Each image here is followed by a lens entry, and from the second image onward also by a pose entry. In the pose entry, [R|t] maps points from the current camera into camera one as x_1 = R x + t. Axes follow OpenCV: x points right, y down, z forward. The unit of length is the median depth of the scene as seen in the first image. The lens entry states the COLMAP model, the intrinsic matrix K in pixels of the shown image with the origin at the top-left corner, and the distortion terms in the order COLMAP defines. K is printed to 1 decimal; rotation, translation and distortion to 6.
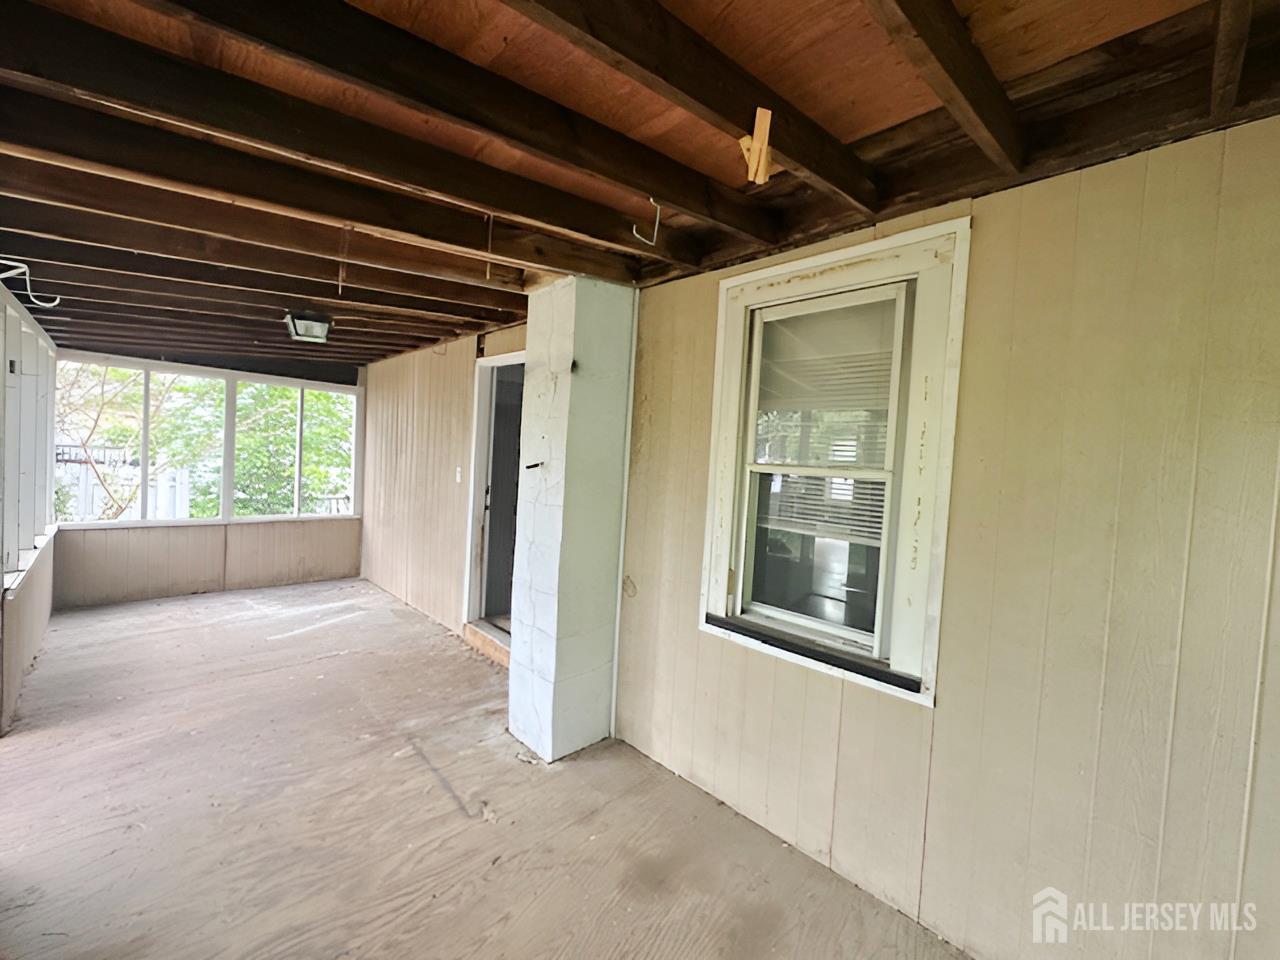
lens RADIAL K [[512.0, 0, 639.1], [0, 512.0, 475.7], [0, 0, 1]] dist [0.000217, -0.000119]
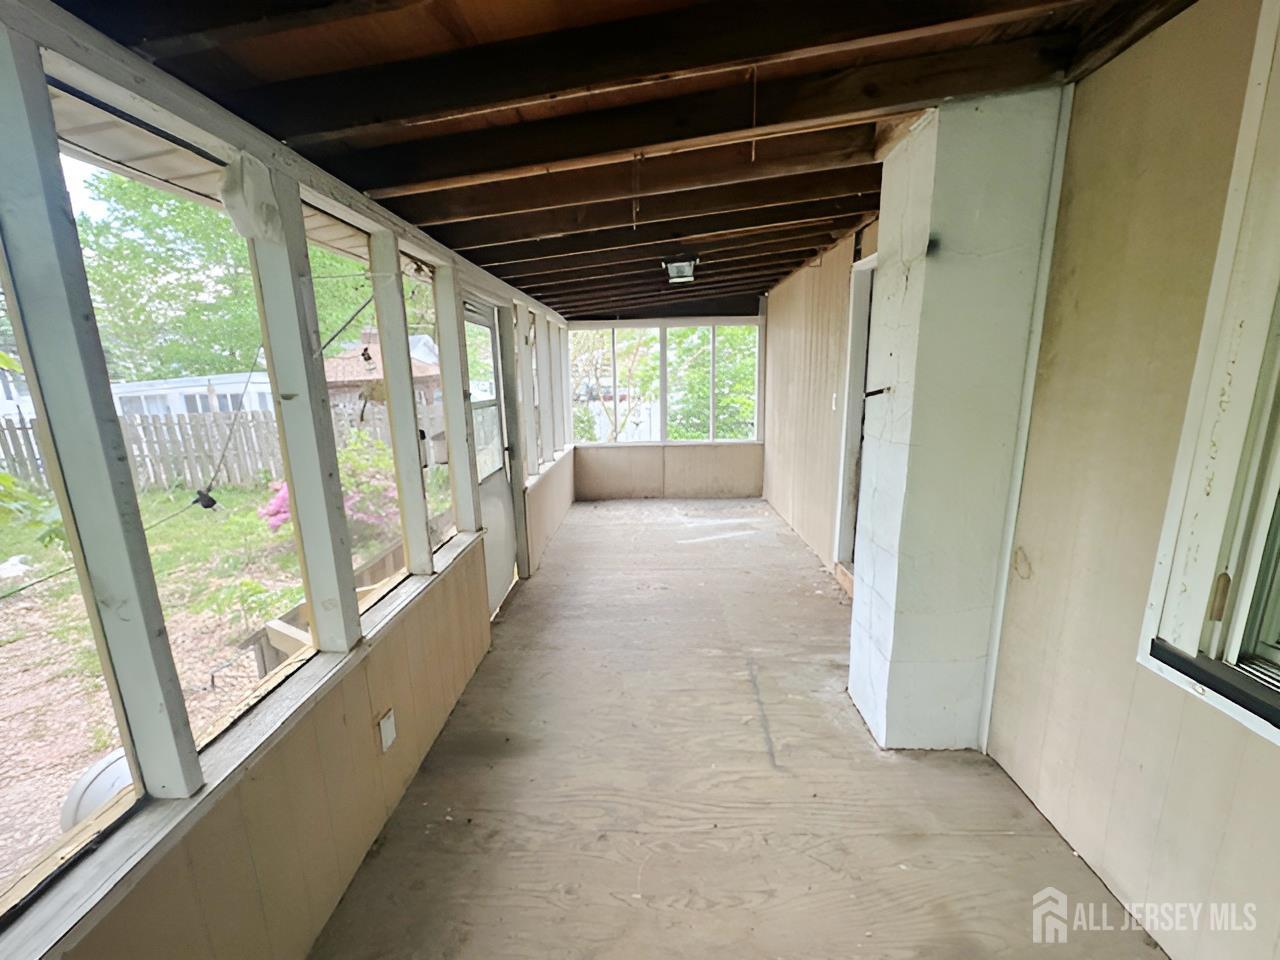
lens RADIAL K [[512.0, 0, 639.1], [0, 512.0, 475.7], [0, 0, 1]] dist [0.000217, -0.000119]
pose [[0.685363, 0.073993, -0.724433, 0.116850], [0.036985, 0.990003, 0.136109, -0.011745], [0.727262, -0.120077, 0.675775, 0.177344]]
